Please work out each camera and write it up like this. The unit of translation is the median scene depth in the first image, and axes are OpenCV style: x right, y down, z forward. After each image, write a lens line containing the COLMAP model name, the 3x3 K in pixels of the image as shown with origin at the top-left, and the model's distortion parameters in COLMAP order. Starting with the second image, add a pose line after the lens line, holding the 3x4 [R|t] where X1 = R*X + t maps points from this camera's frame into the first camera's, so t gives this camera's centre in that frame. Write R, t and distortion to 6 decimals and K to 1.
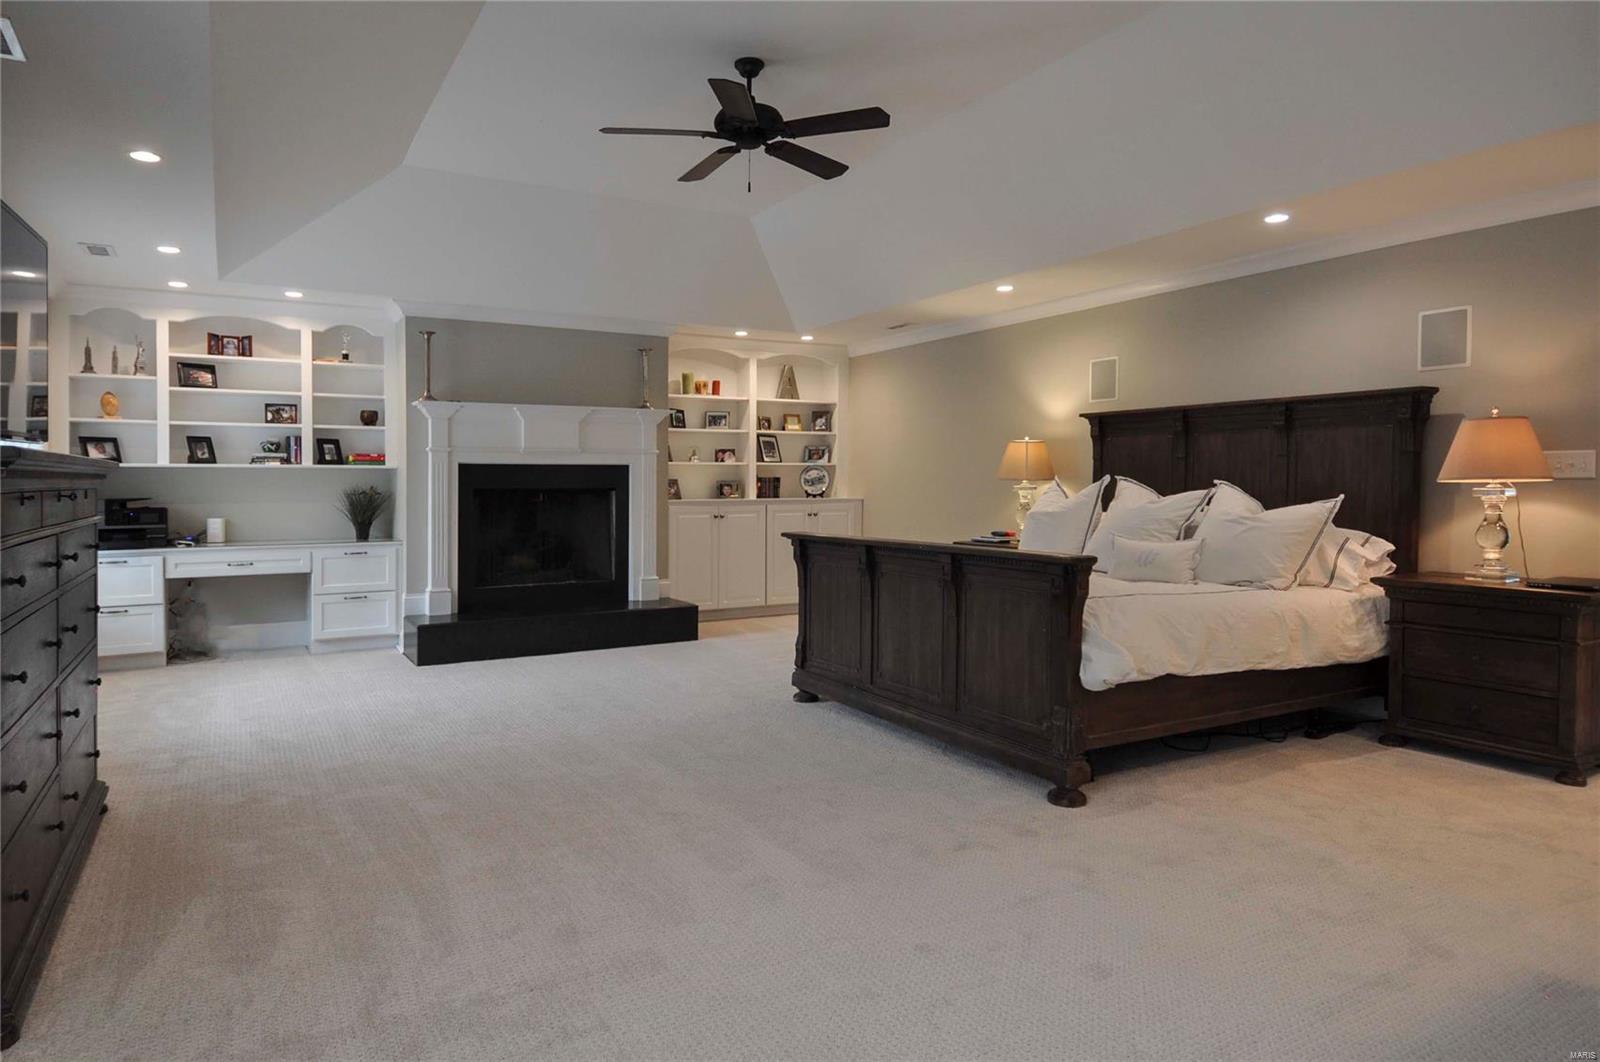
lens RADIAL K [[924.1, 0, 794.9], [0, 924.1, 519.5], [0, 0, 1]] dist [0.026886, -0.001442]
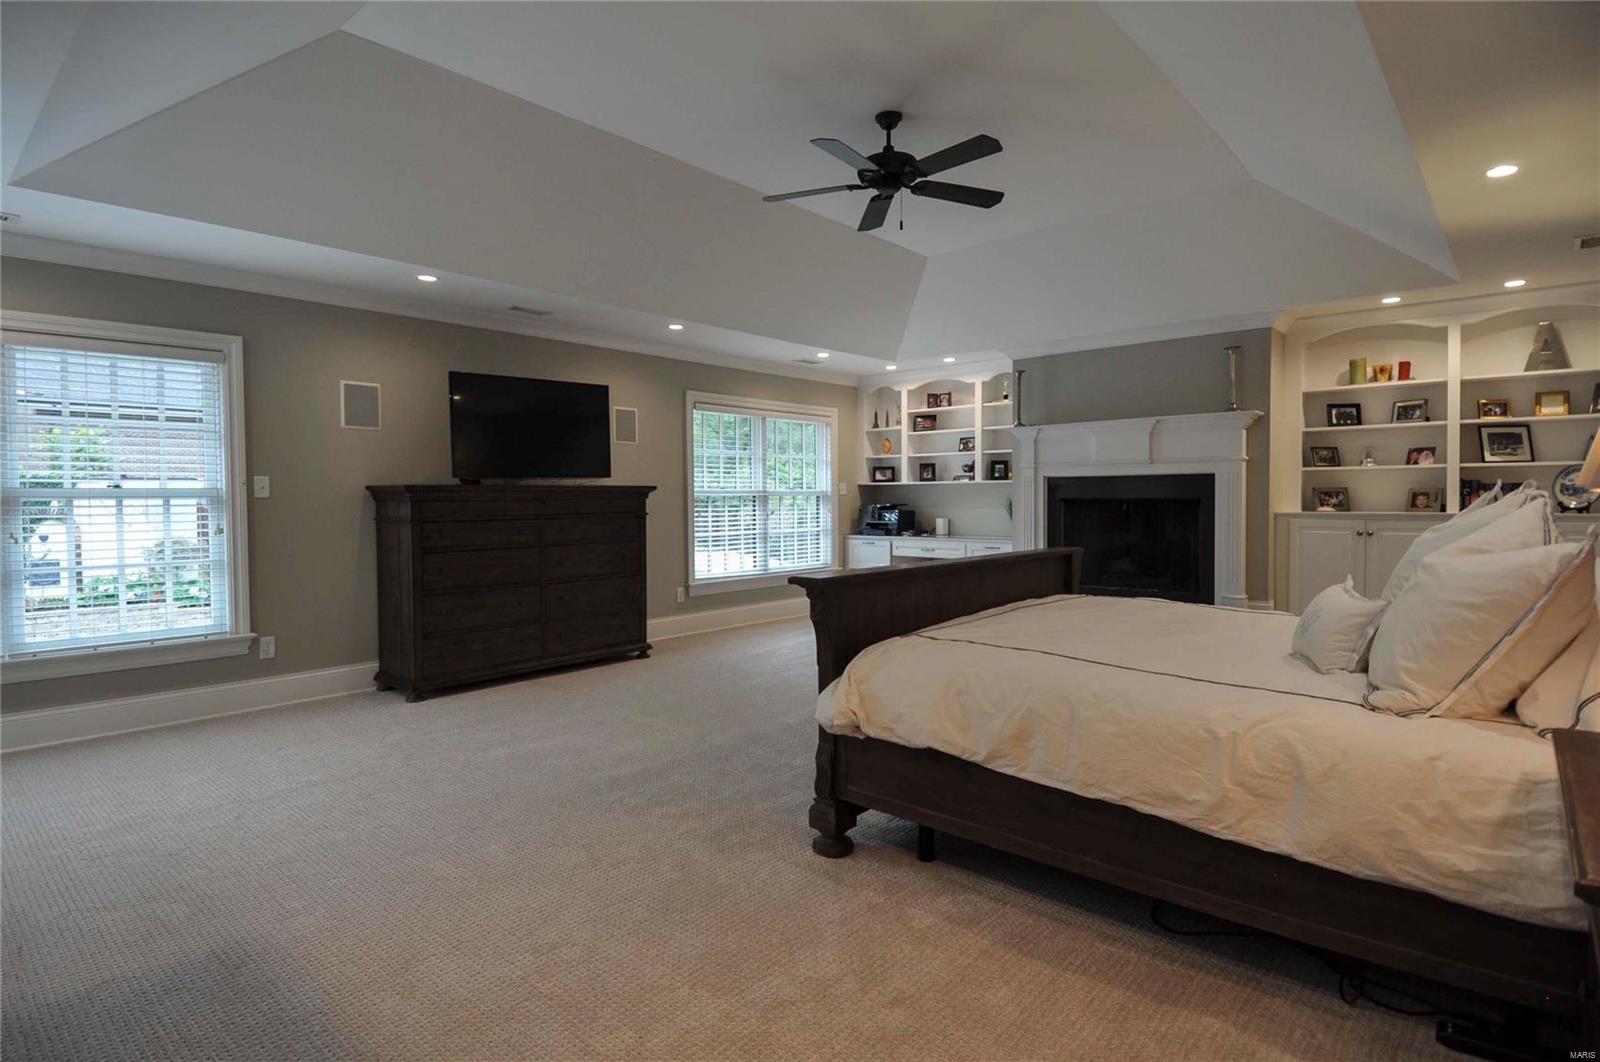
lens RADIAL K [[828.5, 0, 793.6], [0, 828.5, 517.7], [0, 0, 1]] dist [0.012175, -0.003804]
pose [[0.328167, 0.025461, -0.944276, 0.531677], [-0.030704, 0.999396, 0.016277, -0.016260], [0.944120, 0.023652, 0.328751, 0.351922]]
